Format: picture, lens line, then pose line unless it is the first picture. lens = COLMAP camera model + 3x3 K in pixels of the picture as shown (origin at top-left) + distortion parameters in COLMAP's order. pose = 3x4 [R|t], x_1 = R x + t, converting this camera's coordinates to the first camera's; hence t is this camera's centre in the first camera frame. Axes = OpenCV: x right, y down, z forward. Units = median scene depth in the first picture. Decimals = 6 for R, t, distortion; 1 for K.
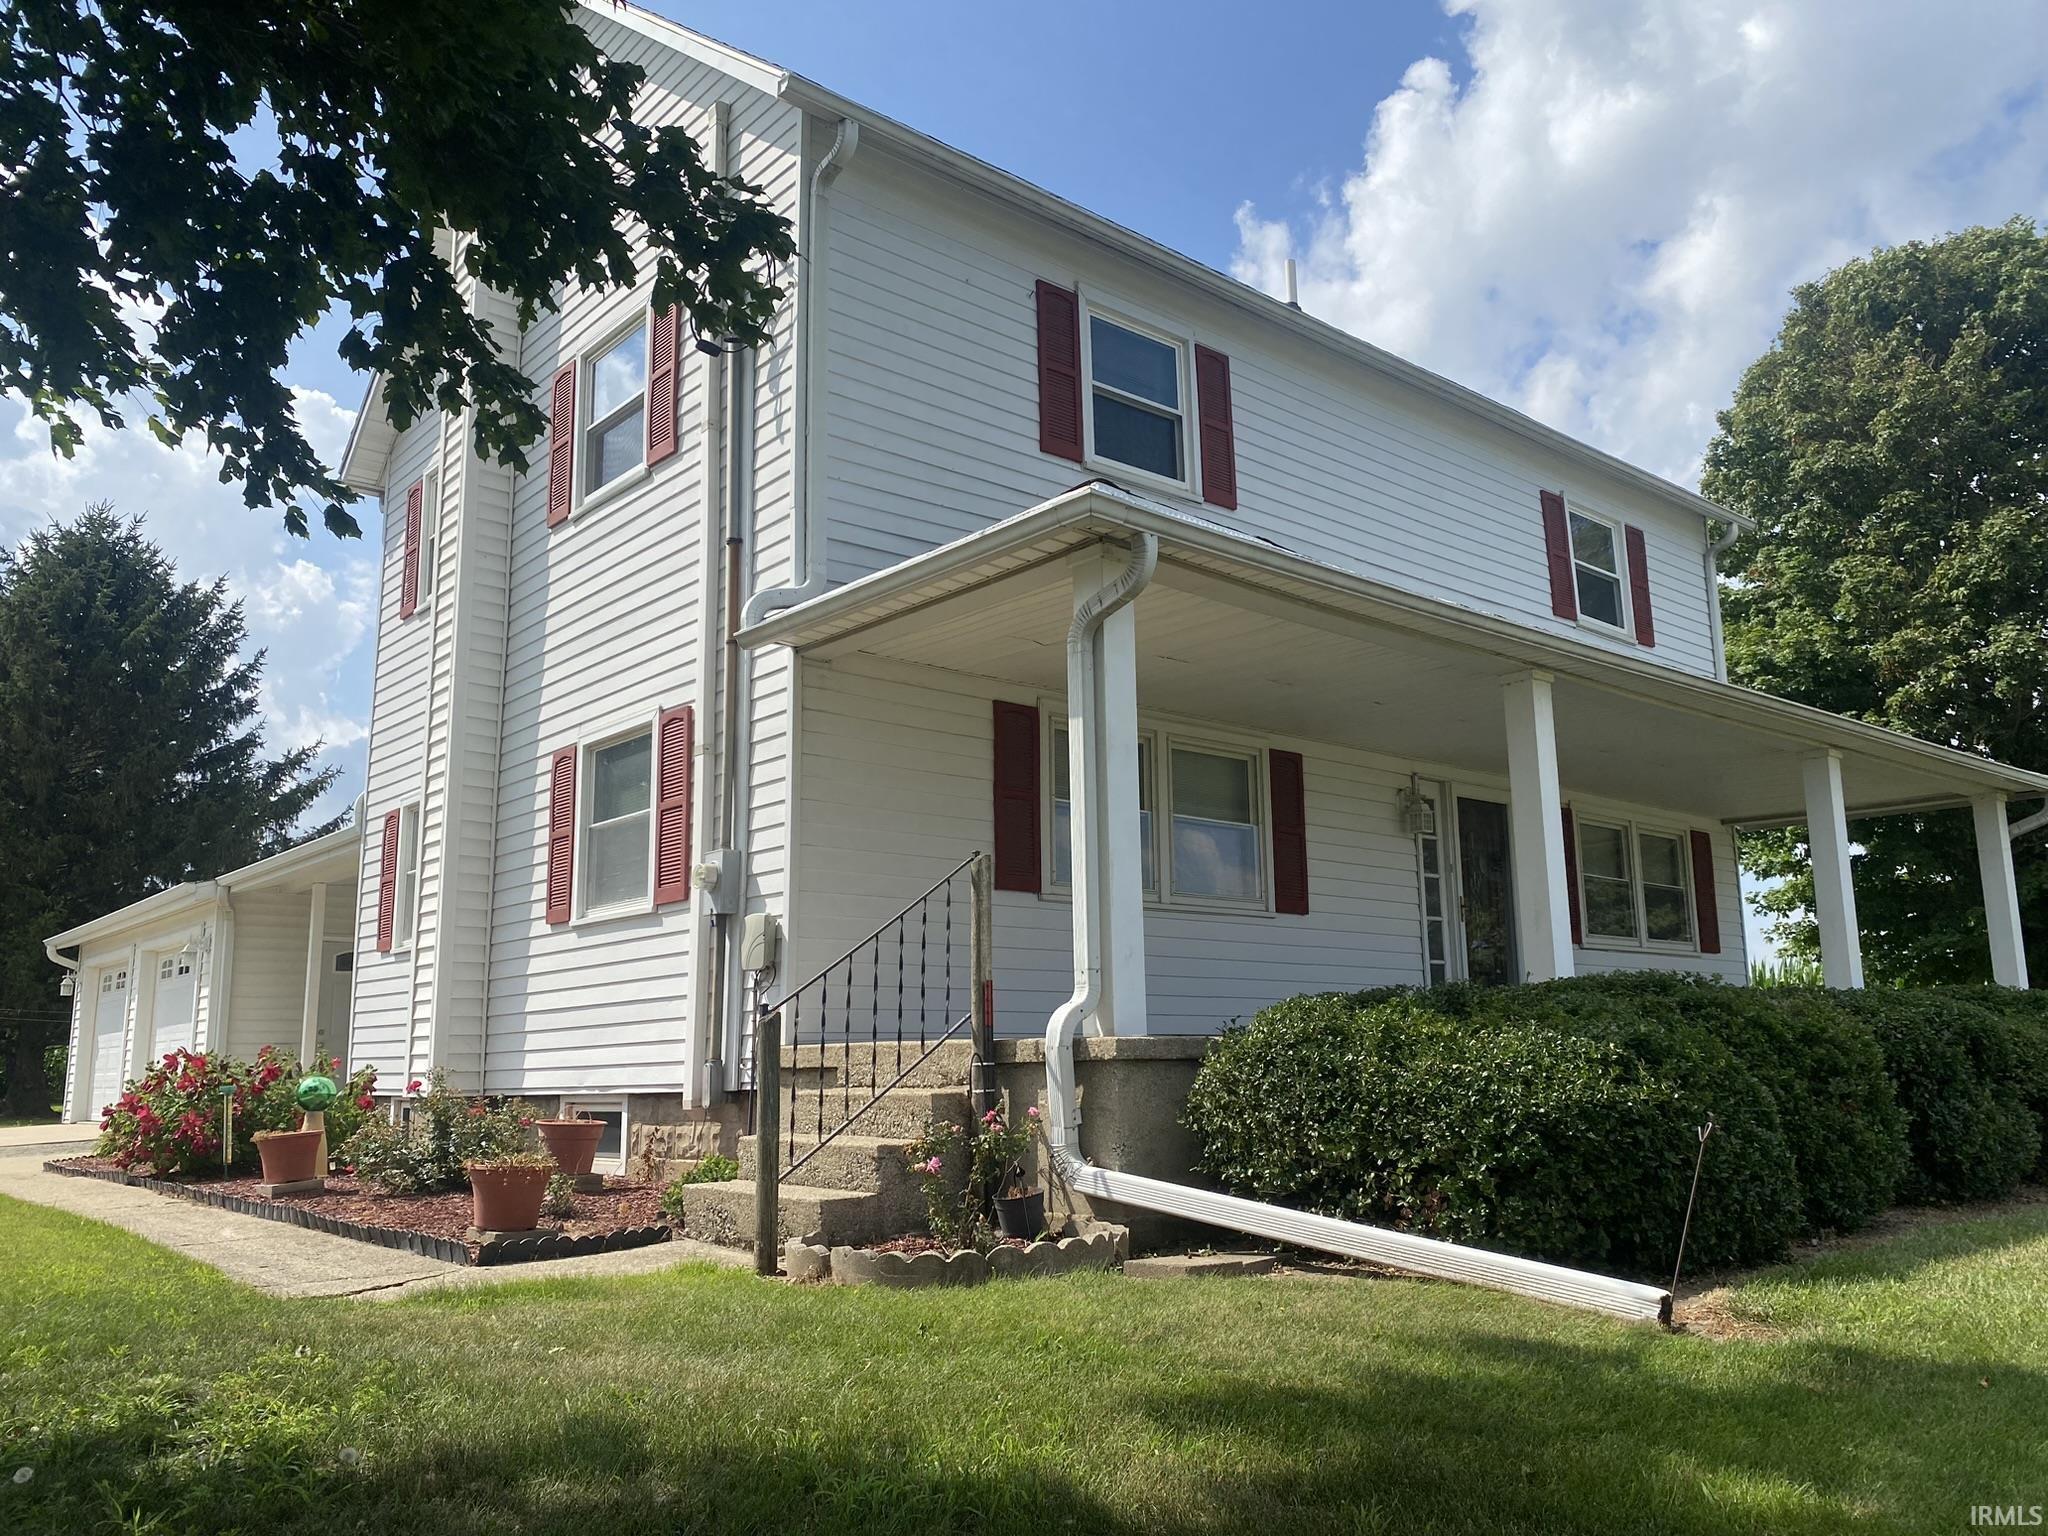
lens RADIAL K [[1547.1, 0, 1024.0], [0, 1547.1, 768.0], [0, 0, 1]] dist [0.046253, -0.002718]
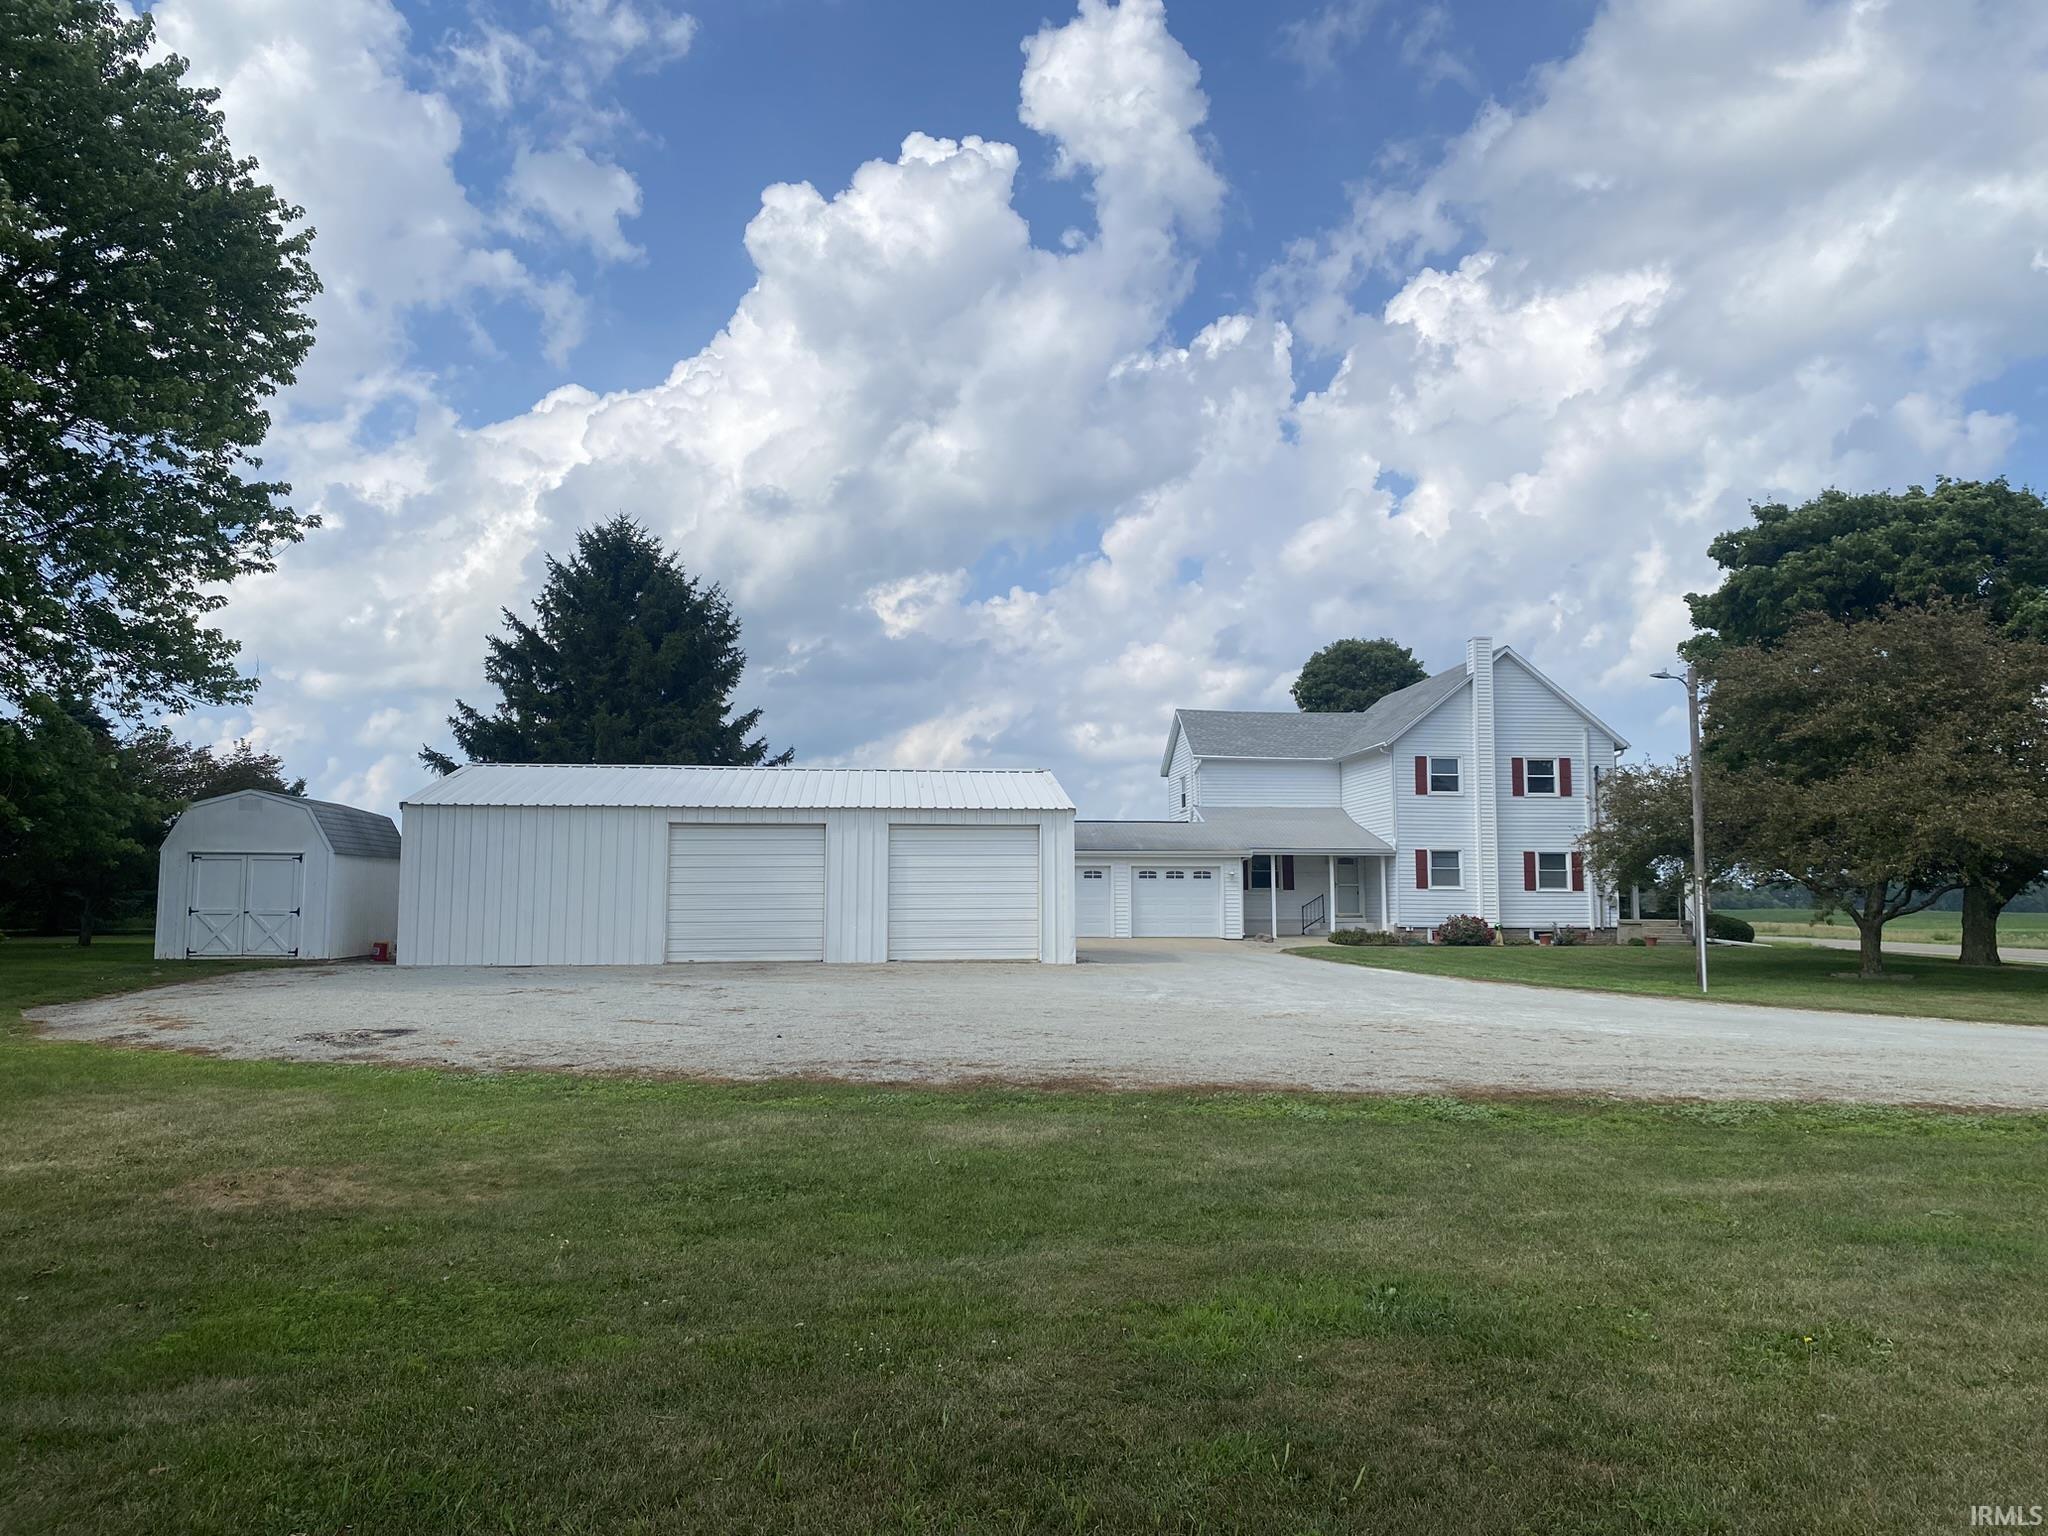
lens RADIAL K [[1547.1, 0, 1024.0], [0, 1547.1, 768.0], [0, 0, 1]] dist [0.046253, -0.002718]
pose [[0.576269, 0.099619, 0.811166, -5.626885], [-0.163873, 0.986470, -0.004729, 0.011697], [-0.800662, -0.130203, 0.584797, -0.485963]]
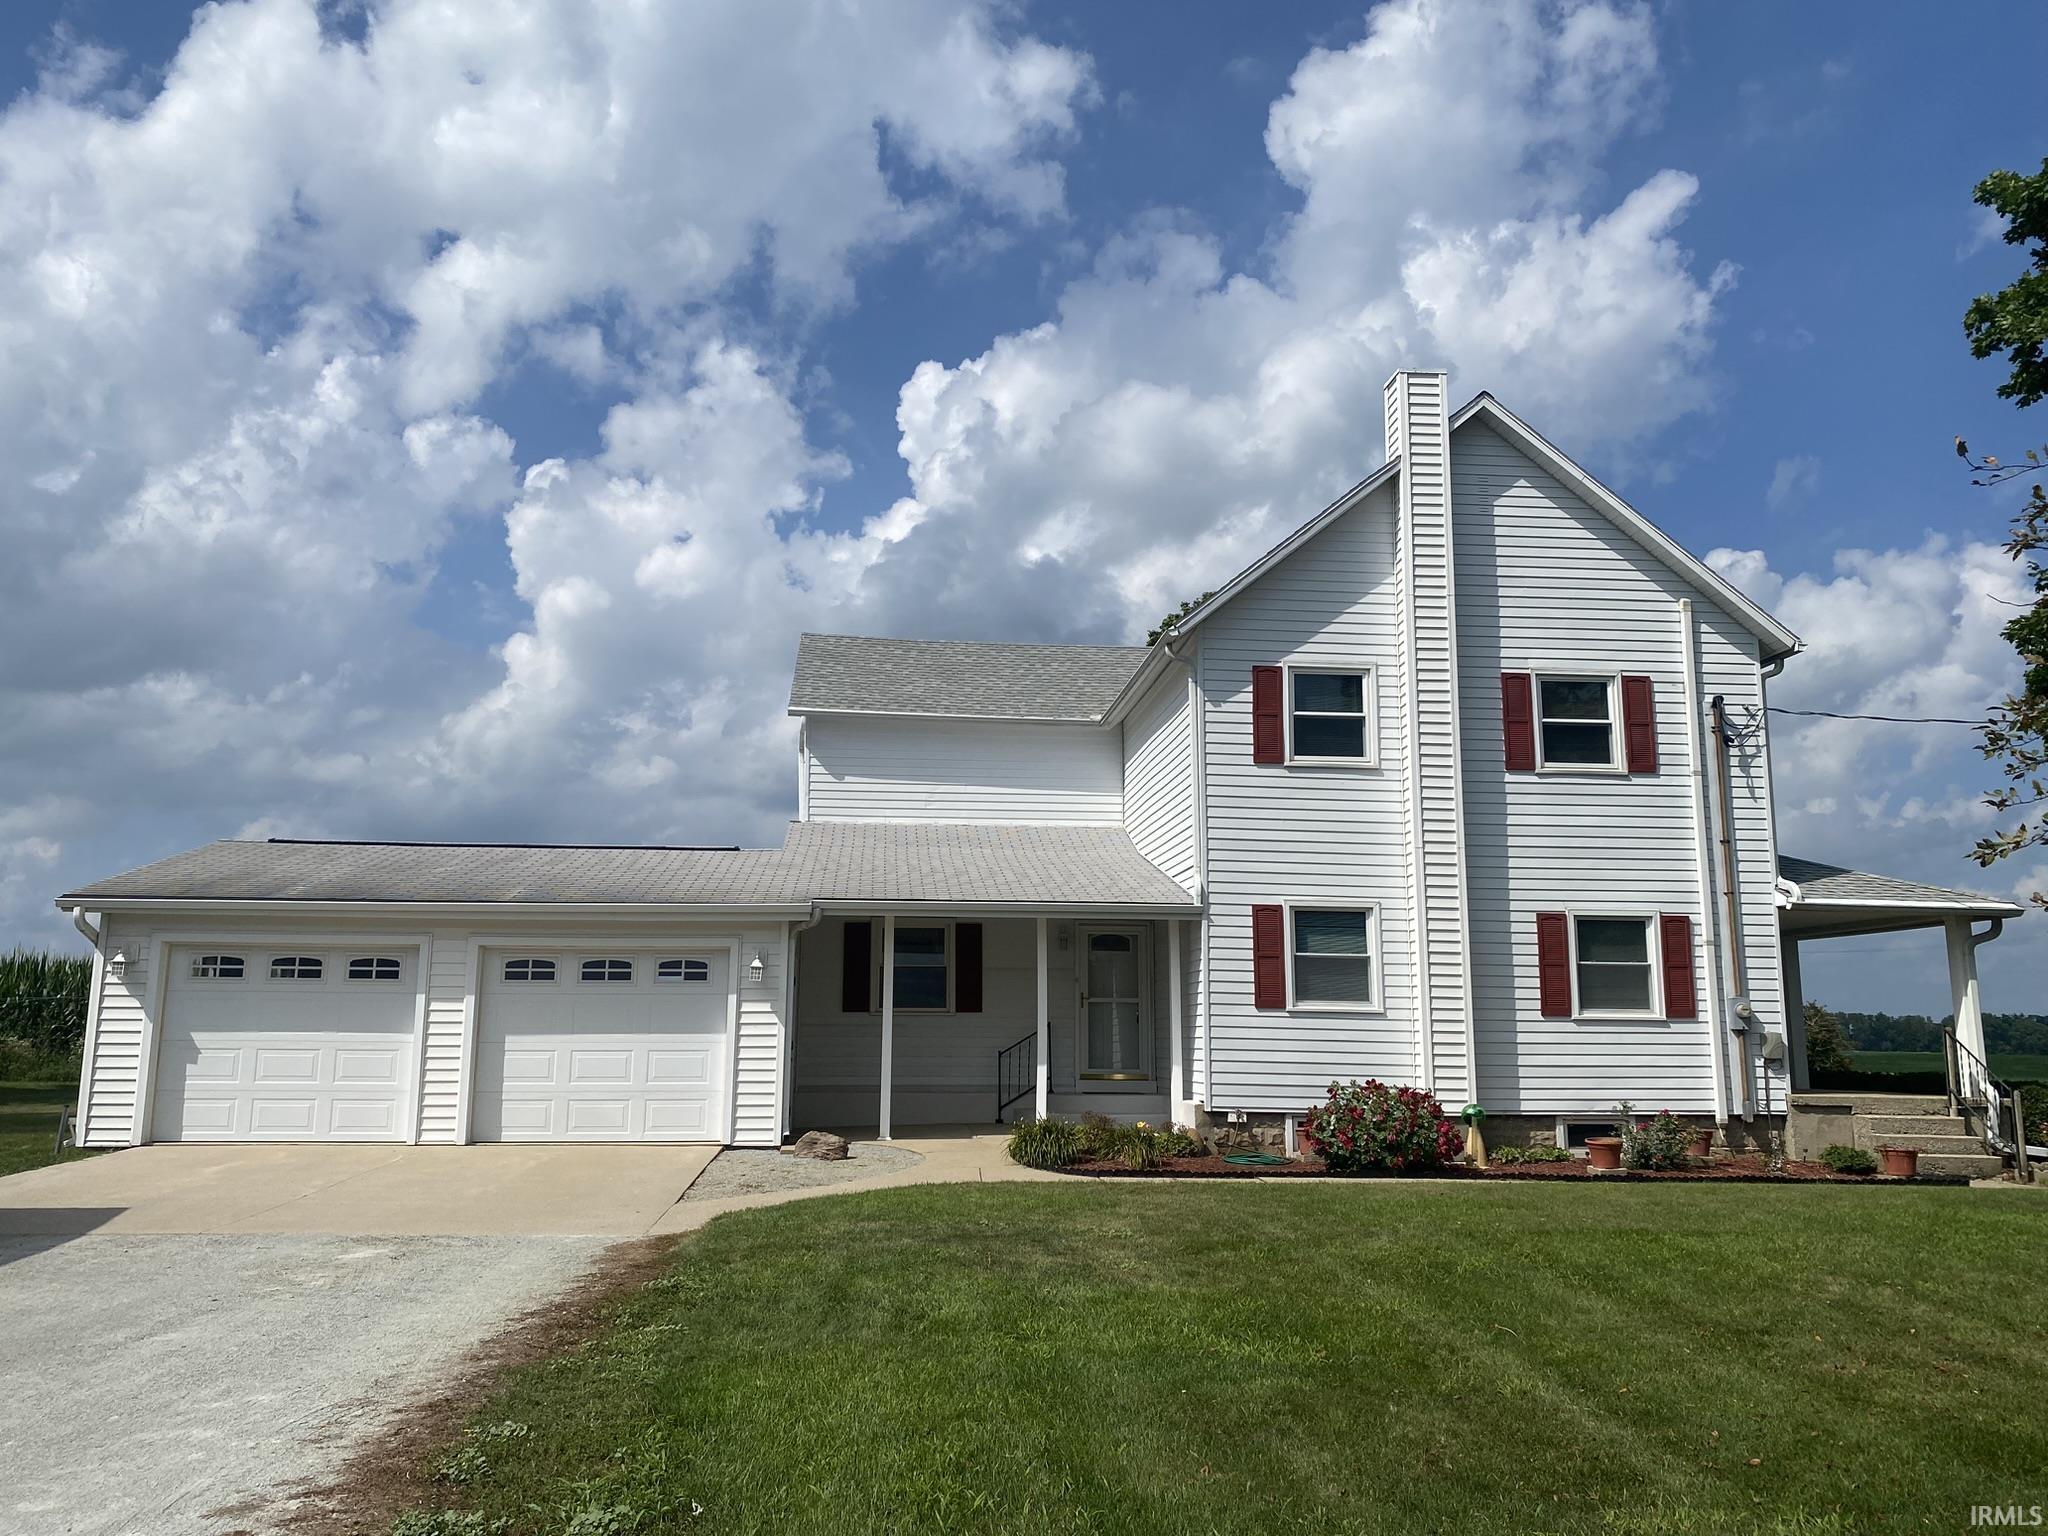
lens RADIAL K [[1547.1, 0, 1024.0], [0, 1547.1, 768.0], [0, 0, 1]] dist [0.046253, -0.002718]
pose [[0.583622, 0.153524, 0.797381, -2.409041], [-0.166872, 0.983682, -0.067256, 0.050484], [-0.794695, -0.093808, 0.599717, 0.526588]]
